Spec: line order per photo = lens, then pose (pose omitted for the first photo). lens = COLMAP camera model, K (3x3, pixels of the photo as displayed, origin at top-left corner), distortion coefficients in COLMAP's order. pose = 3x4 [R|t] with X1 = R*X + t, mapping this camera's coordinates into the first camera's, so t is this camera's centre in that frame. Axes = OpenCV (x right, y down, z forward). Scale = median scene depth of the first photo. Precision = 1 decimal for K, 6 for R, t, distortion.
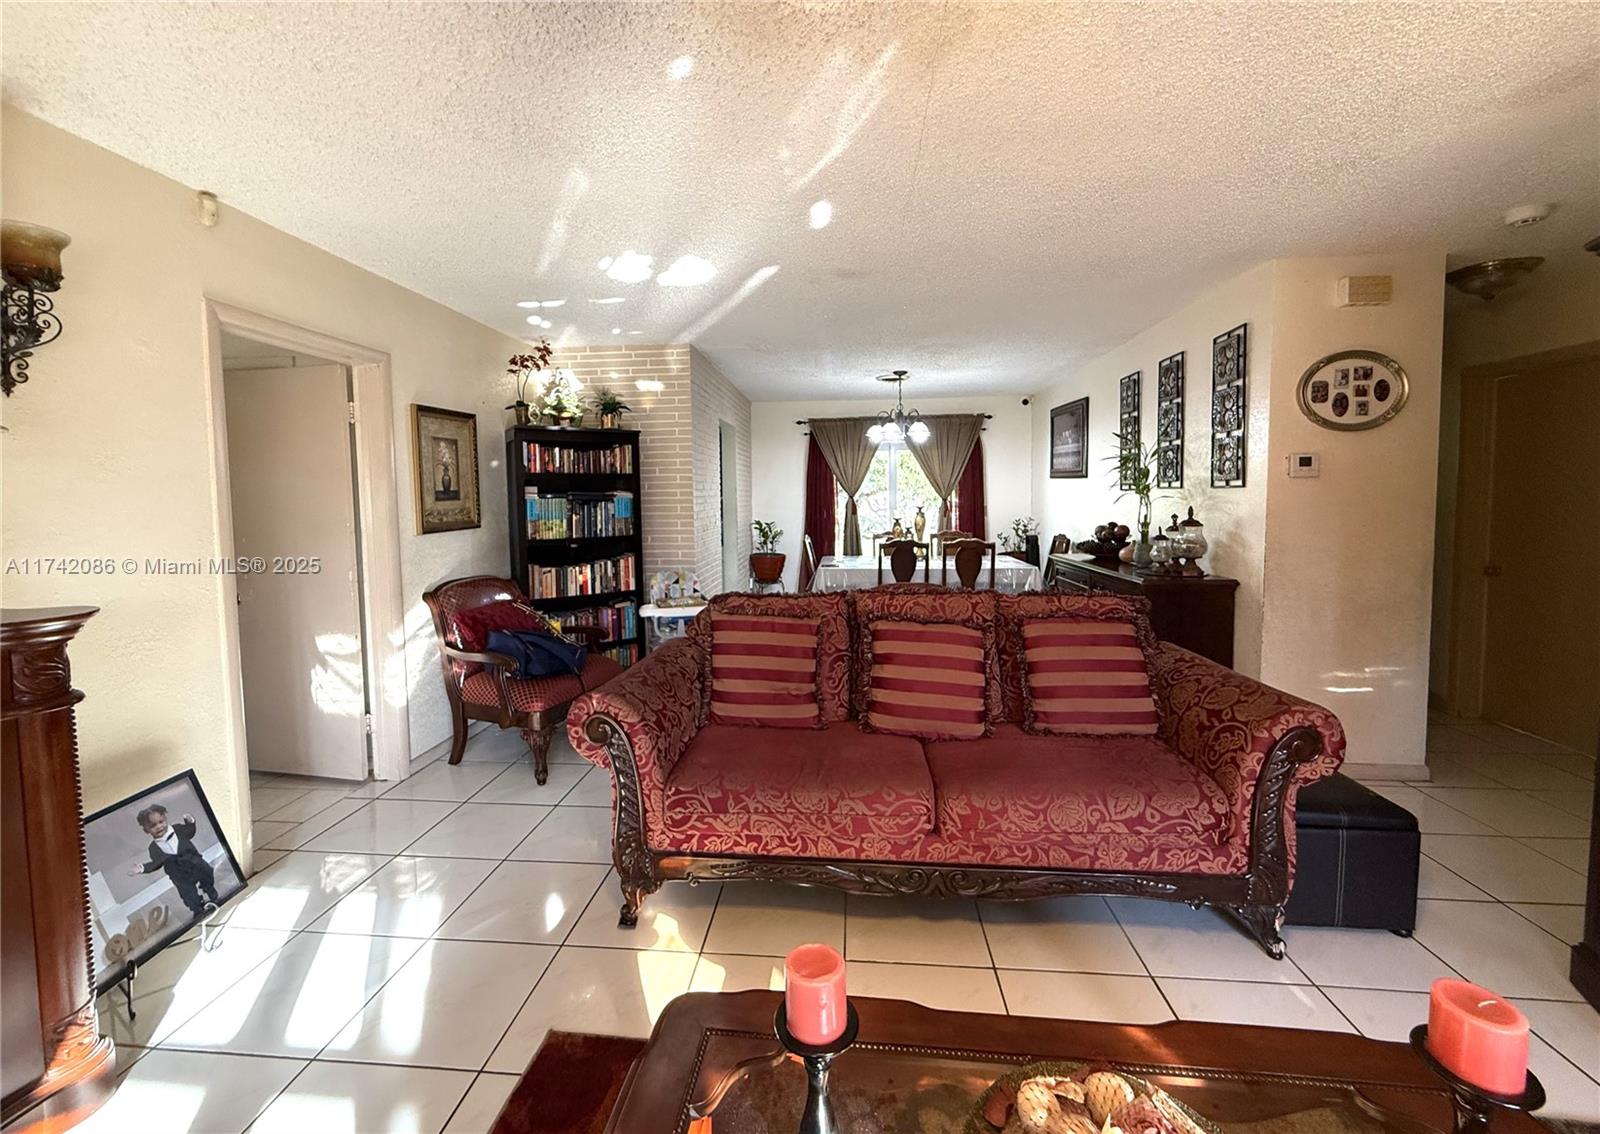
lens RADIAL K [[644.2, 0, 798.9], [0, 644.2, 530.7], [0, 0, 1]] dist [0.002077, -0.000077]
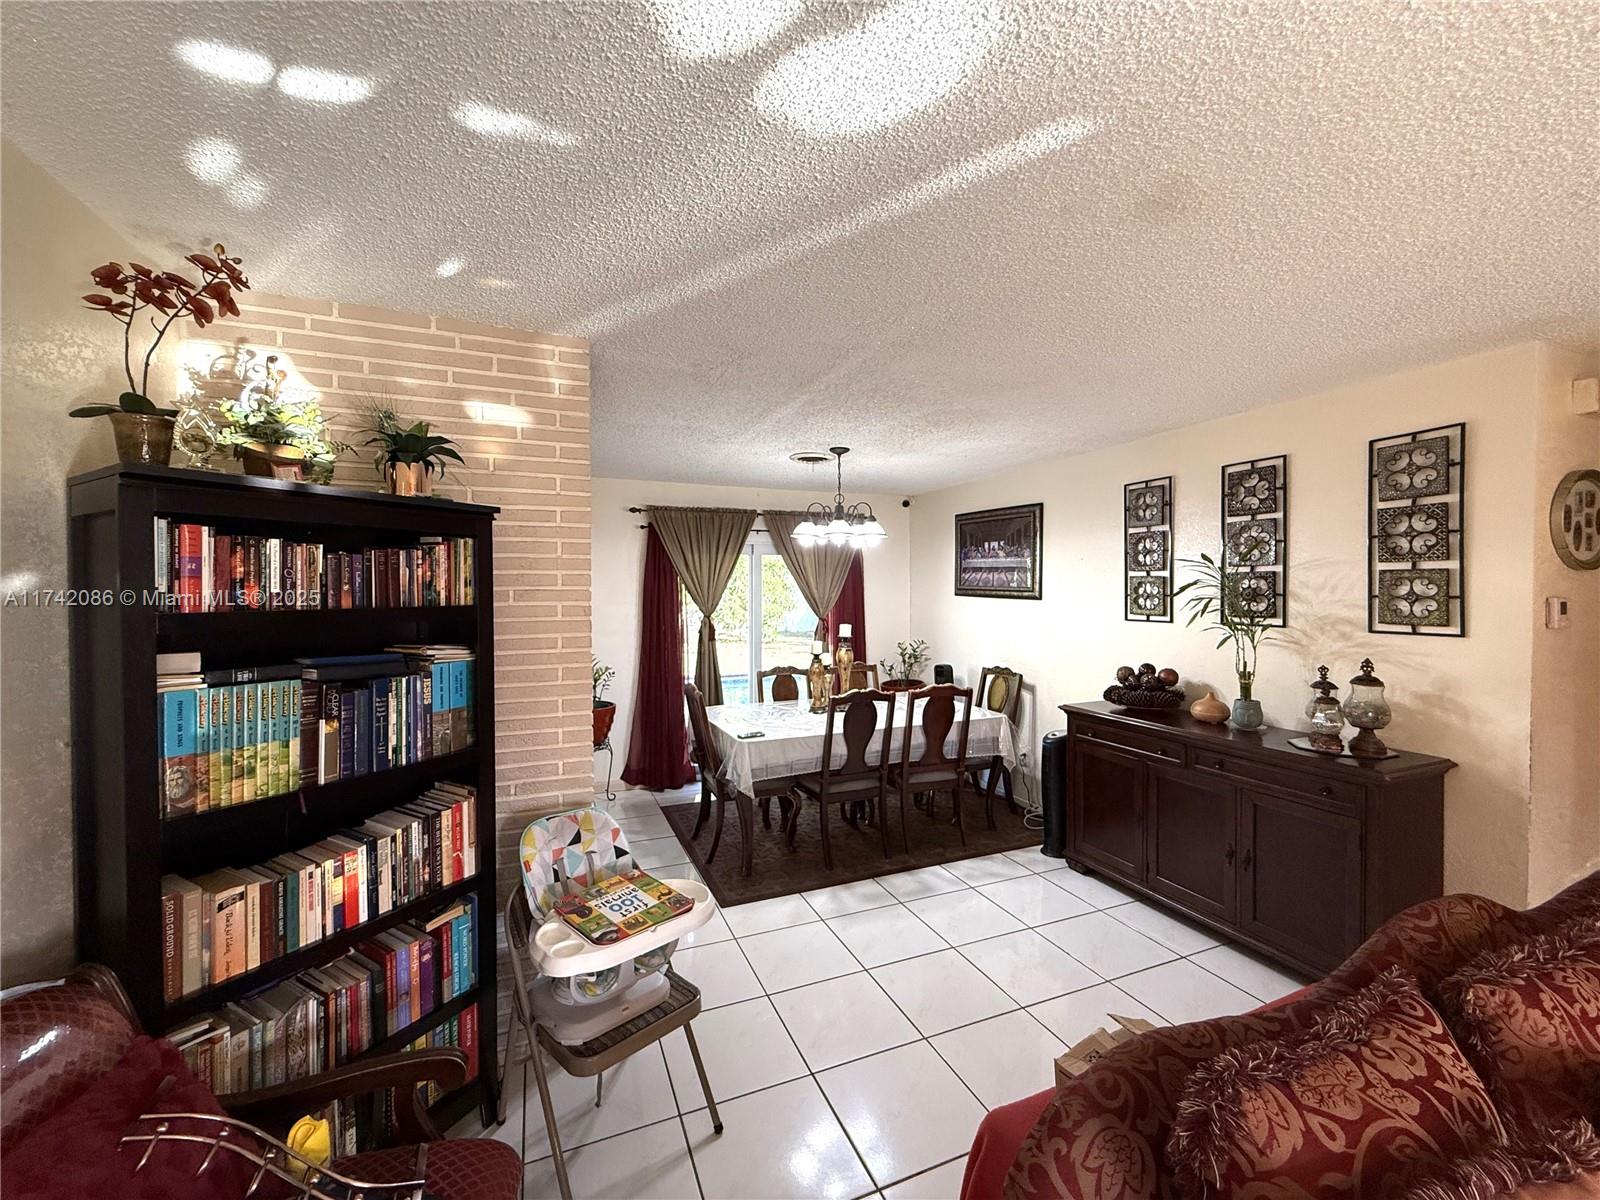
lens RADIAL K [[640.7, 0, 797.5], [0, 640.7, 595.8], [0, 0, 1]] dist [-0.000221, 0.000580]
pose [[0.889519, 0.004794, 0.456873, -0.265700], [0.016118, 0.998993, -0.041864, -0.074333], [-0.456613, 0.044603, 0.888546, 0.525894]]
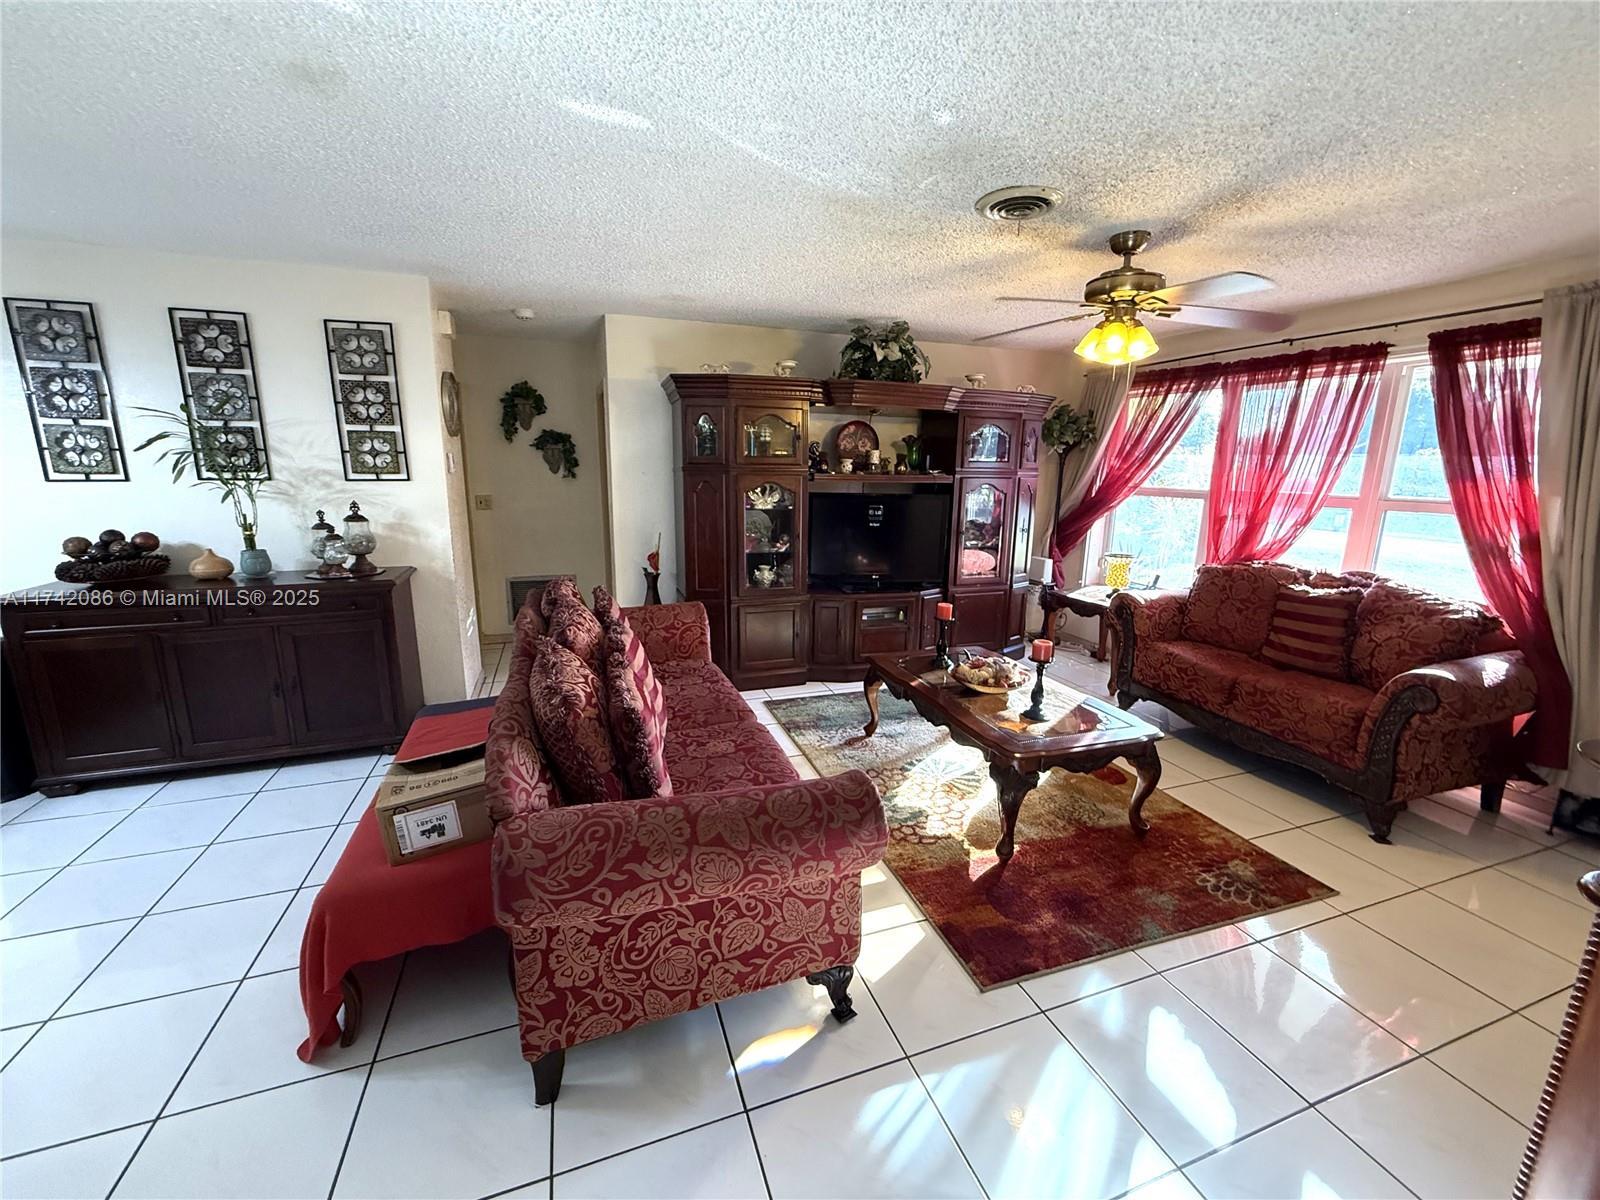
lens RADIAL K [[640.7, 0, 797.7], [0, 640.7, 595.2], [0, 0, 1]] dist [-0.000221, 0.000580]
pose [[-0.413606, -0.178973, 0.892692, -0.449448], [0.043196, 0.975527, 0.215594, -0.064270], [-0.909431, 0.127731, -0.395753, 0.655229]]
